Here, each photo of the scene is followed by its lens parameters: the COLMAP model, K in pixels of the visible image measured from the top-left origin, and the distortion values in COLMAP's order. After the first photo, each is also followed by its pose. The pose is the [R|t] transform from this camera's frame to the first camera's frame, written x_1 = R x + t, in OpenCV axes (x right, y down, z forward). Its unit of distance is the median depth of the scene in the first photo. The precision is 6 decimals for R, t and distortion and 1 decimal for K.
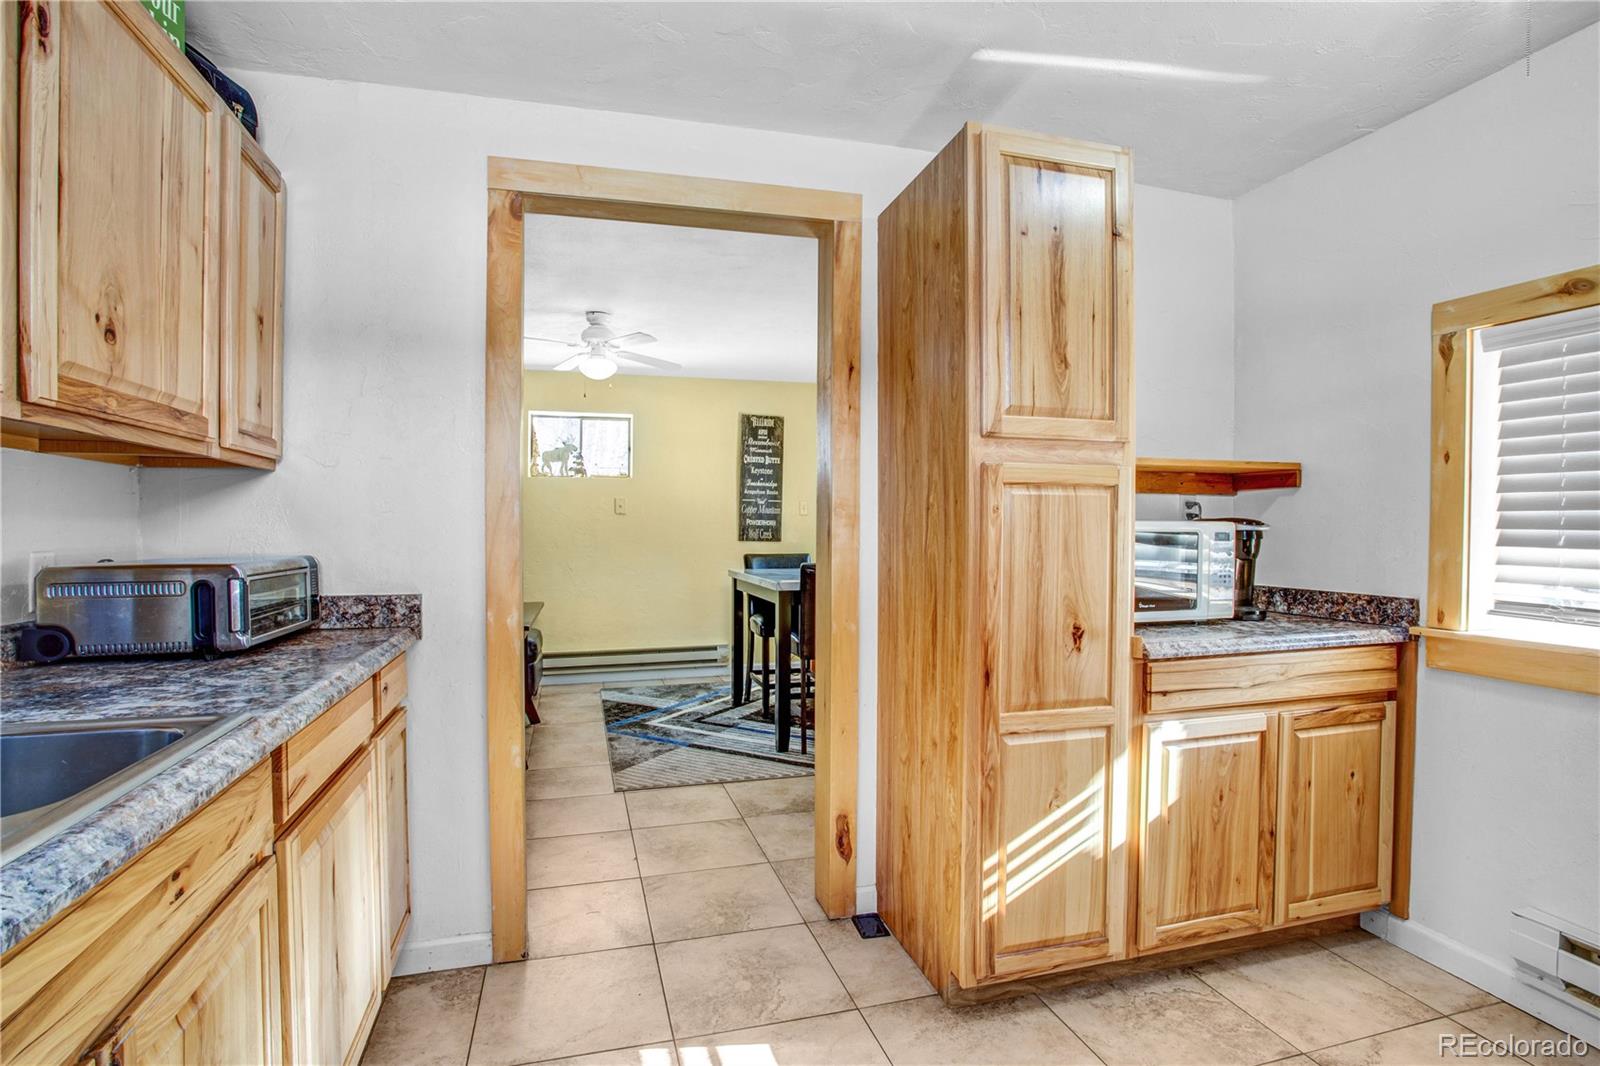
lens RADIAL K [[788.4, 0, 776.7], [0, 788.4, 538.2], [0, 0, 1]] dist [-0.029480, 0.000137]
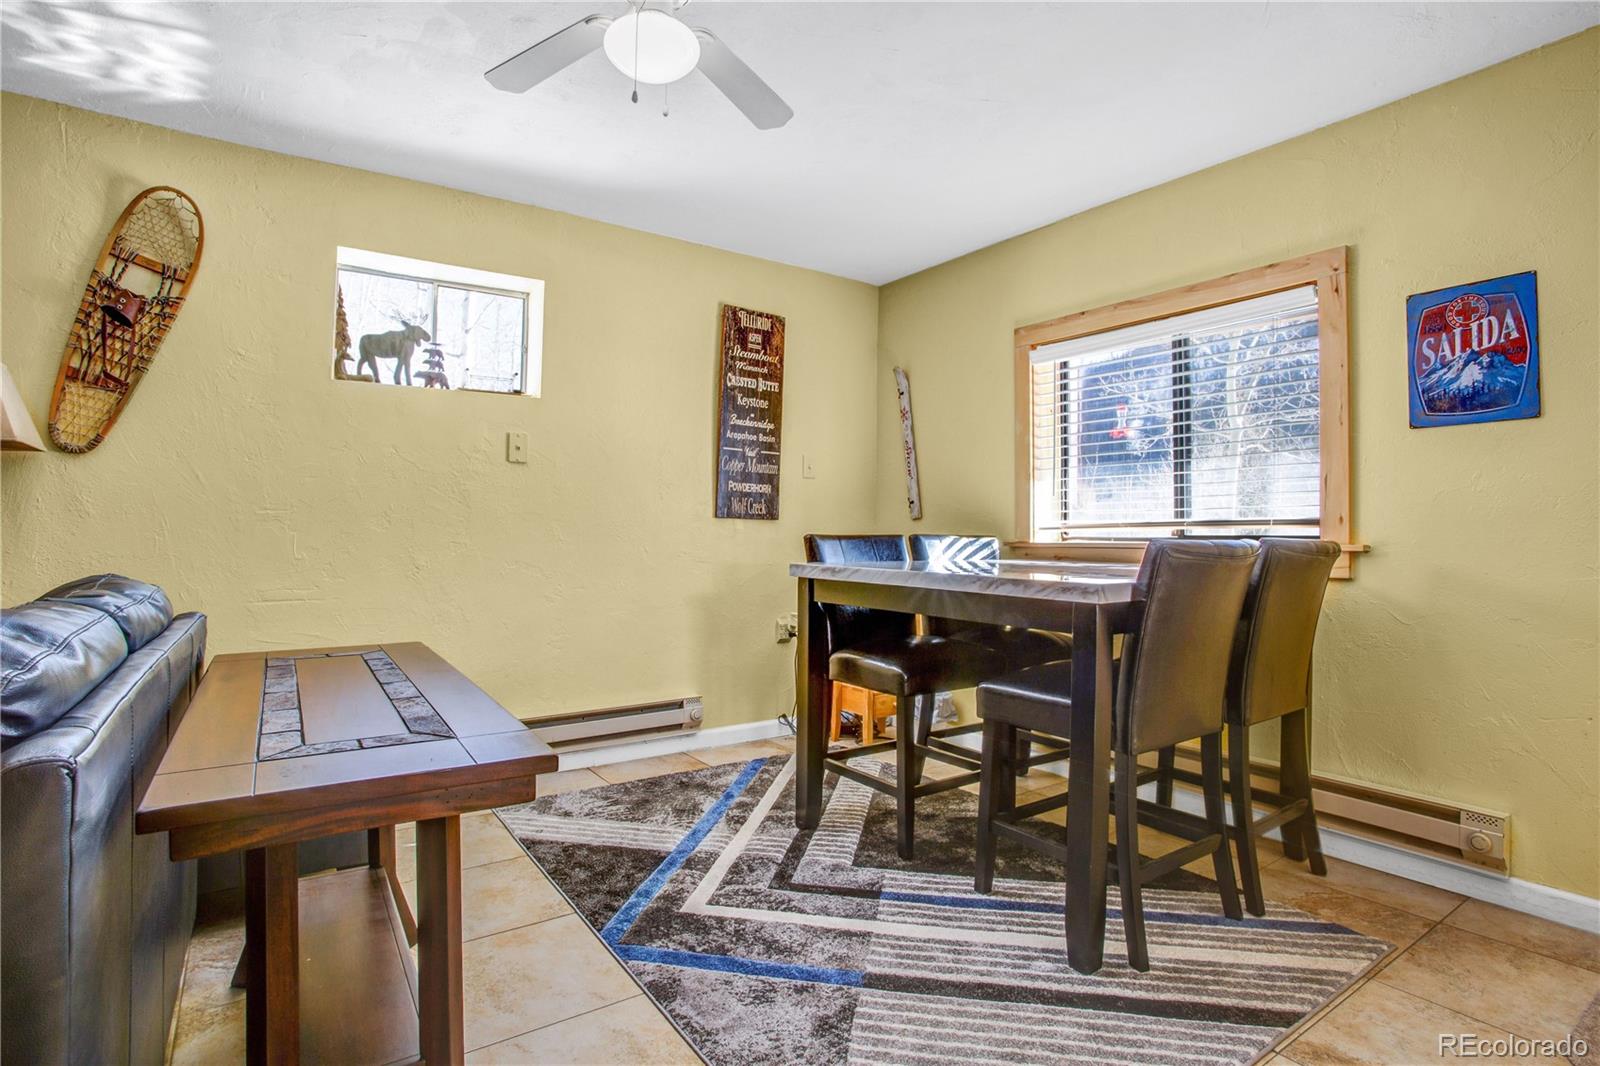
lens RADIAL K [[810.5, 0, 794.1], [0, 810.5, 510.5], [0, 0, 1]] dist [-0.081926, 0.033692]
pose [[0.941458, 0.013885, 0.336845, -0.594480], [-0.001298, 0.999293, -0.037565, 0.063026], [-0.337129, 0.034929, 0.940810, 1.250953]]
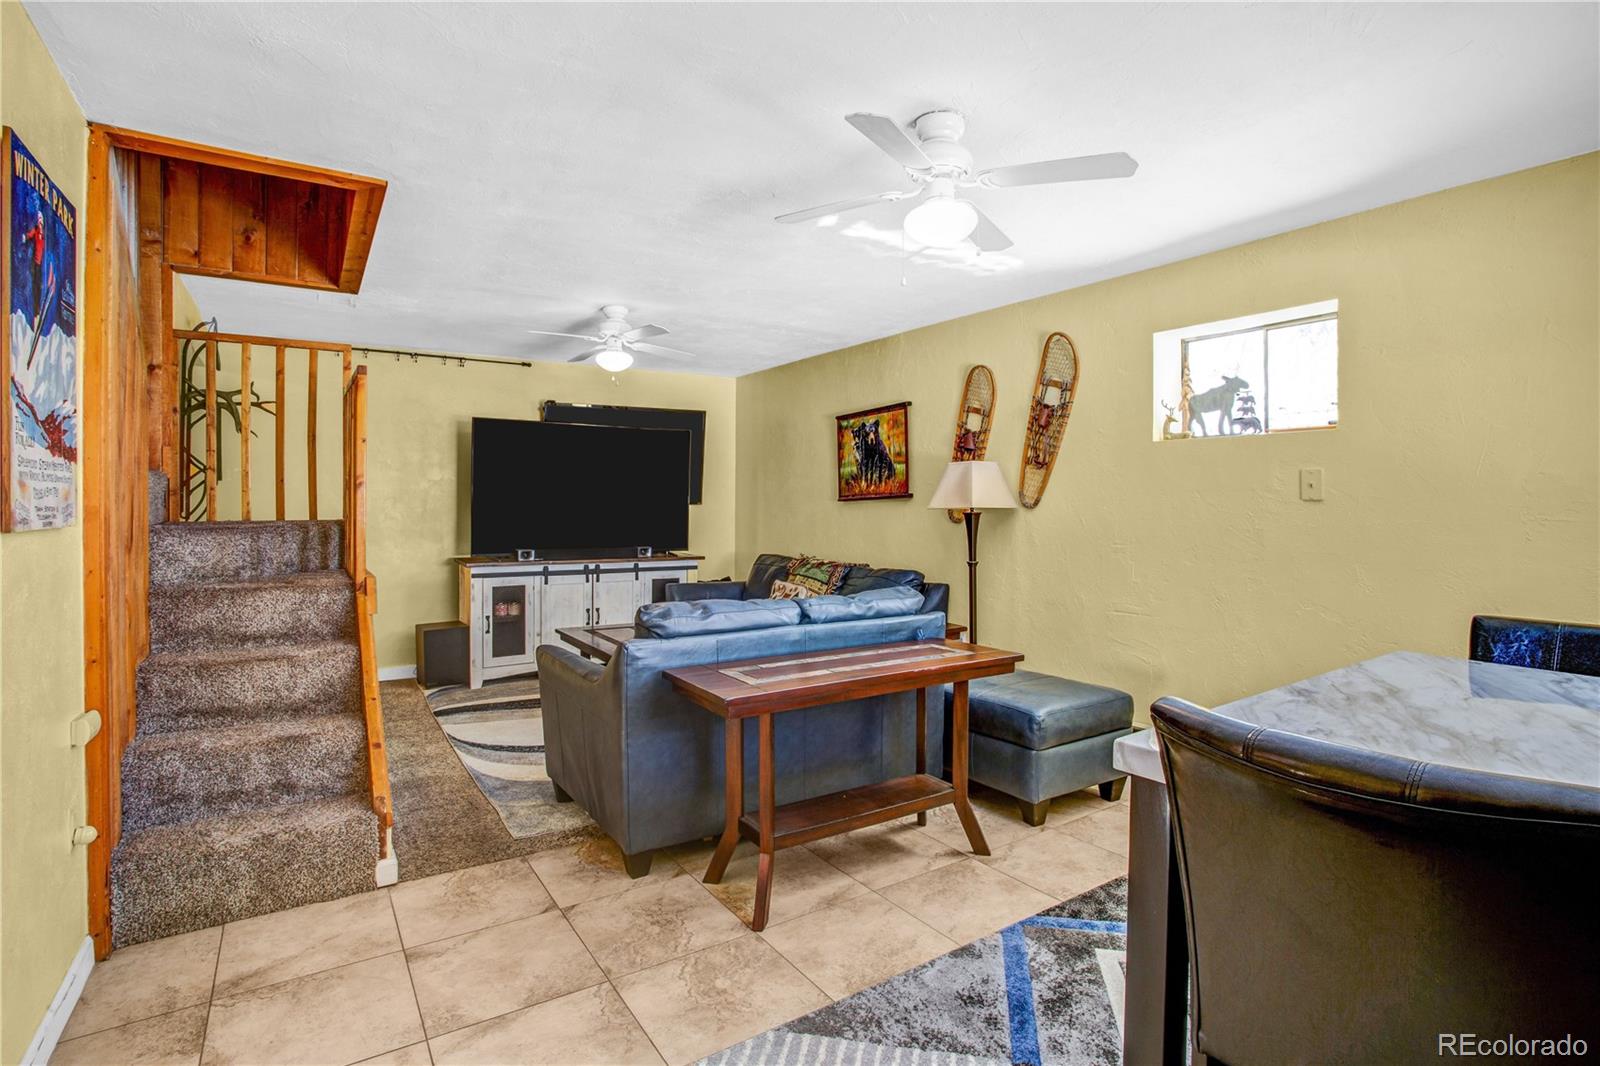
lens RADIAL K [[771.6, 0, 797.6], [0, 771.6, 526.0], [0, 0, 1]] dist [-0.075119, 0.028556]
pose [[0.322016, 0.023663, -0.946439, 0.439041], [-0.015834, 0.999682, 0.019607, -0.054603], [0.946602, 0.008672, 0.322288, 1.551848]]
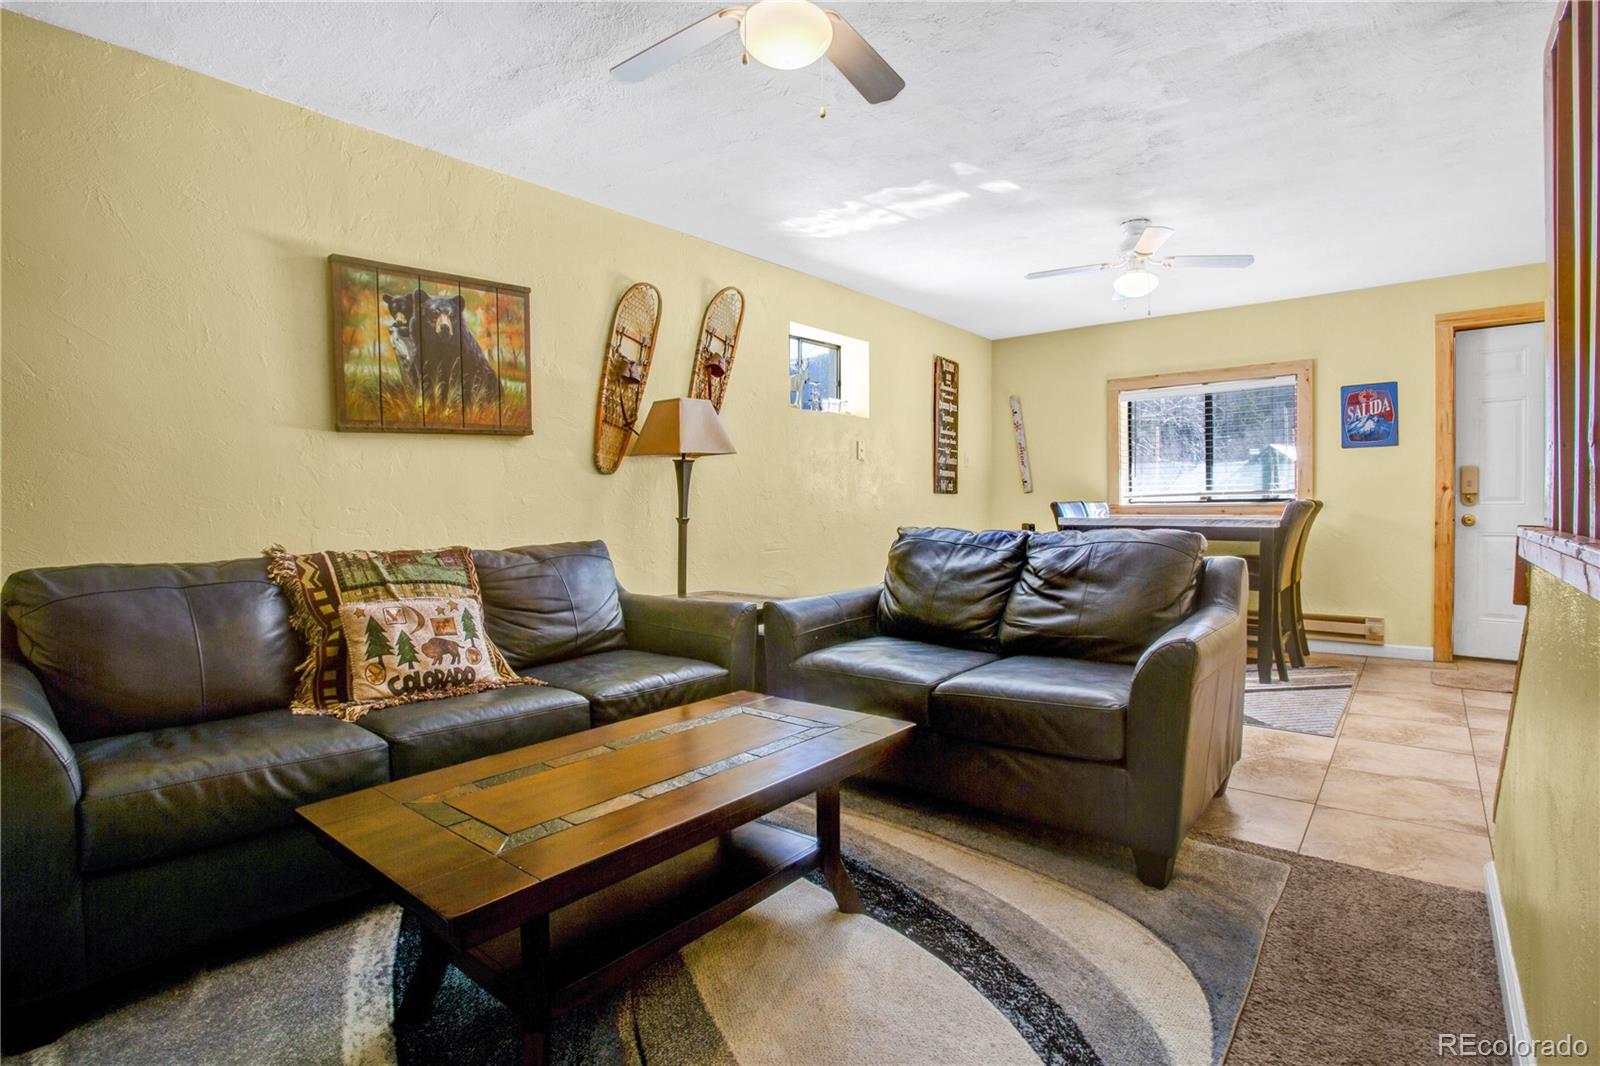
lens RADIAL K [[781.2, 0, 794.6], [0, 781.2, 509.9], [0, 0, 1]] dist [-0.075137, 0.030959]
pose [[0.815051, -0.017509, 0.579124, -2.146432], [0.020274, 0.999793, 0.001693, 0.055804], [-0.579034, 0.010362, 0.815238, 1.067875]]
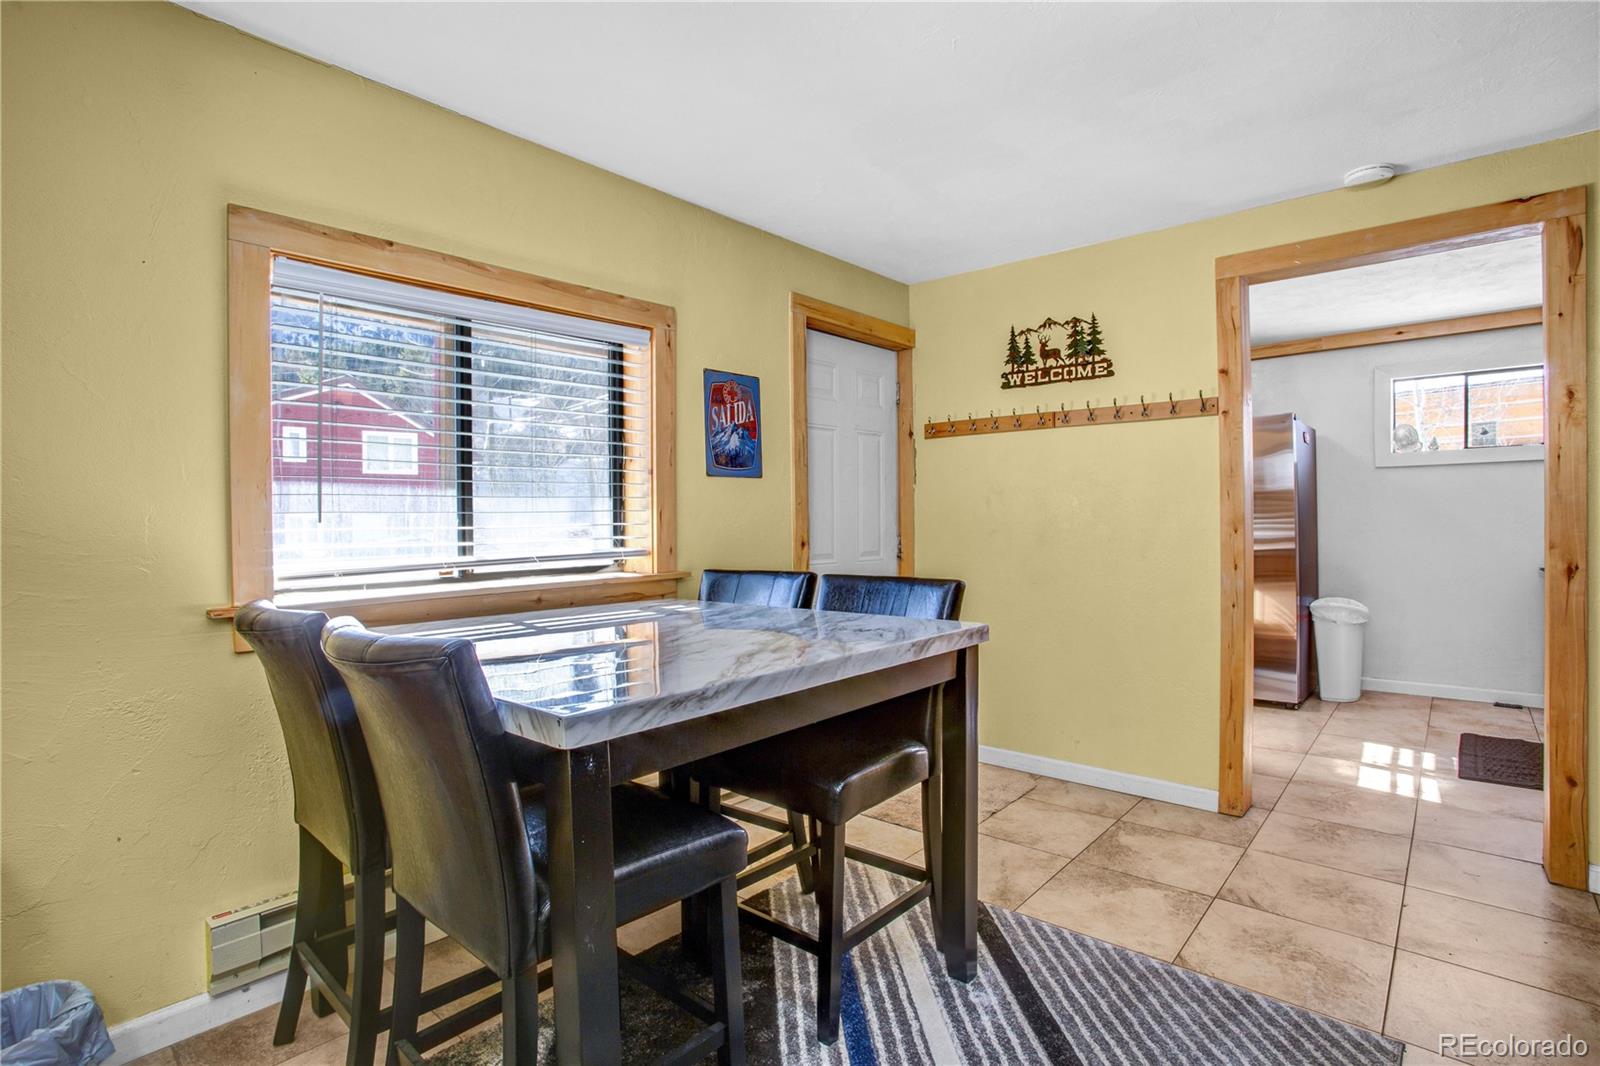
lens RADIAL K [[780.8, 0, 801.0], [0, 780.8, 526.9], [0, 0, 1]] dist [-0.077656, 0.030585]
pose [[-0.562446, -0.002944, 0.826829, -0.638284], [0.021719, 0.999596, 0.018334, -0.027902], [-0.826549, 0.028269, -0.562154, 2.651954]]
